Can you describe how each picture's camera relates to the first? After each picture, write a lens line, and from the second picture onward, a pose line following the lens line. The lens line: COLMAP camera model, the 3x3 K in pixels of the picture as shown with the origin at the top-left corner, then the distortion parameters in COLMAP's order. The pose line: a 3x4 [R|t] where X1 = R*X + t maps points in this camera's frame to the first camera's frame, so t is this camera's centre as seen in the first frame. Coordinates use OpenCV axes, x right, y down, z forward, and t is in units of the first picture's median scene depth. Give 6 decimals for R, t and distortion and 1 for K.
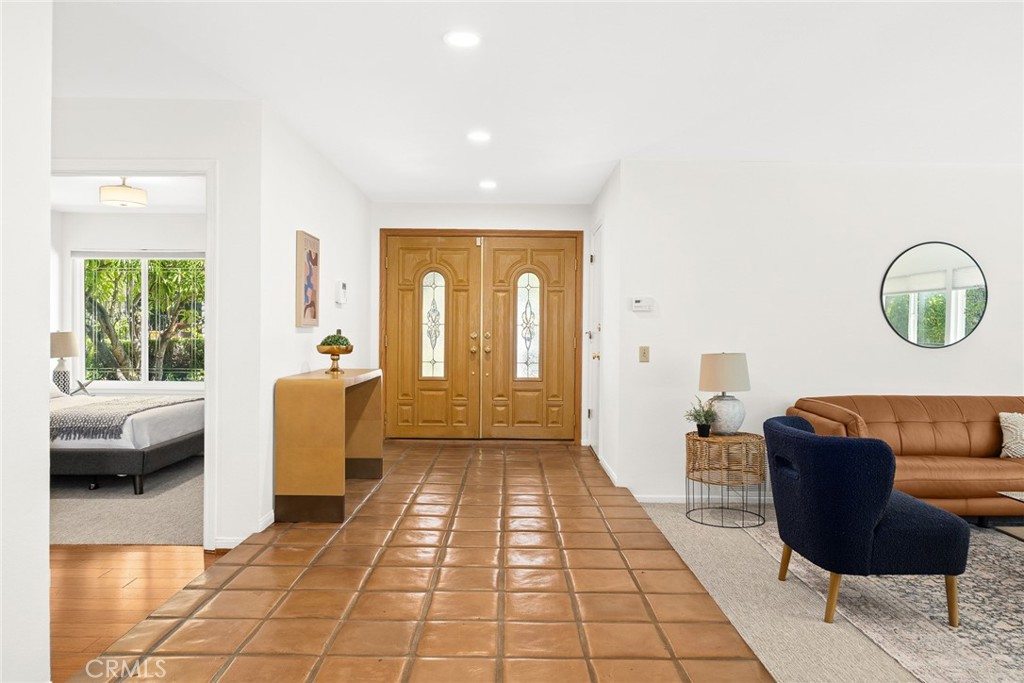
lens RADIAL K [[683.9, 0, 511.0], [0, 683.9, 345.9], [0, 0, 1]] dist [-0.009504, -0.000820]
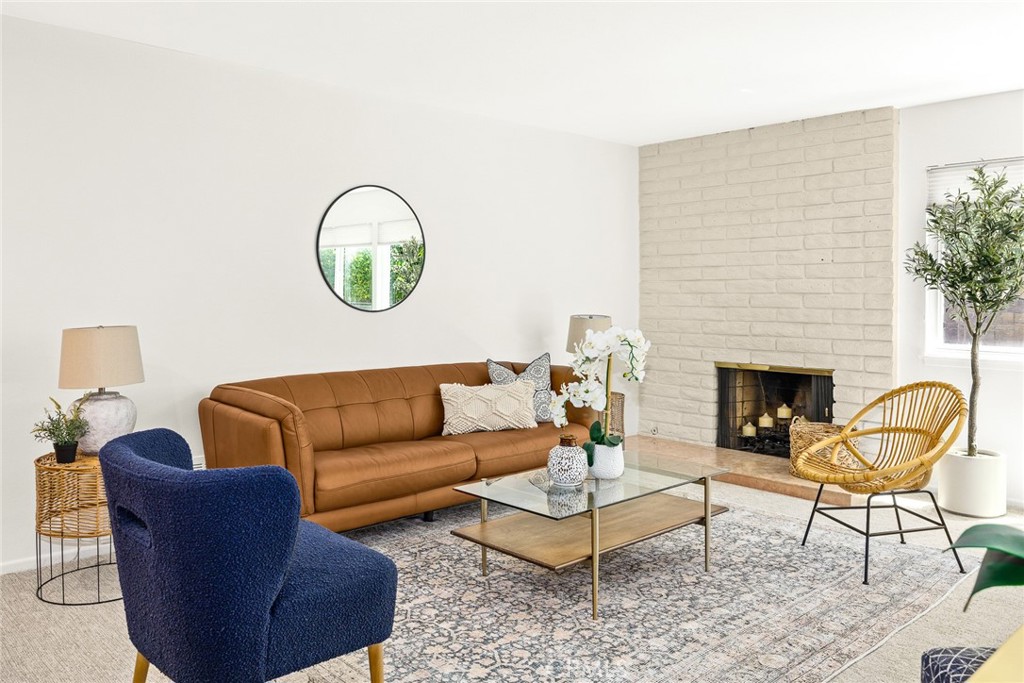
lens RADIAL K [[792.3, 0, 519.0], [0, 792.3, 286.9], [0, 0, 1]] dist [0.014941, -0.017397]
pose [[0.719462, 0.003467, 0.694523, 0.072989], [0.011519, 0.999790, -0.016925, -0.010309], [-0.694436, 0.020177, 0.719271, 0.181419]]
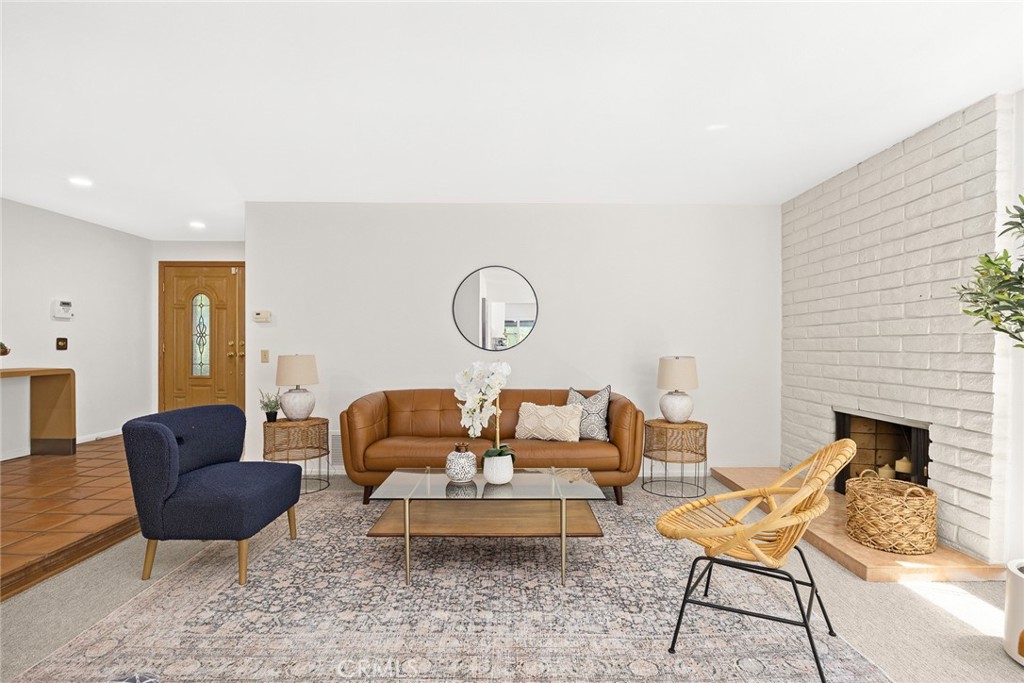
lens RADIAL K [[501.5, 0, 509.4], [0, 501.5, 351.4], [0, 0, 1]] dist [-0.012127, -0.000920]
pose [[0.999957, -0.002241, 0.008982, 0.682546], [0.002285, 0.999986, -0.004863, 0.008106], [-0.008971, 0.004883, 0.999948, 0.078176]]
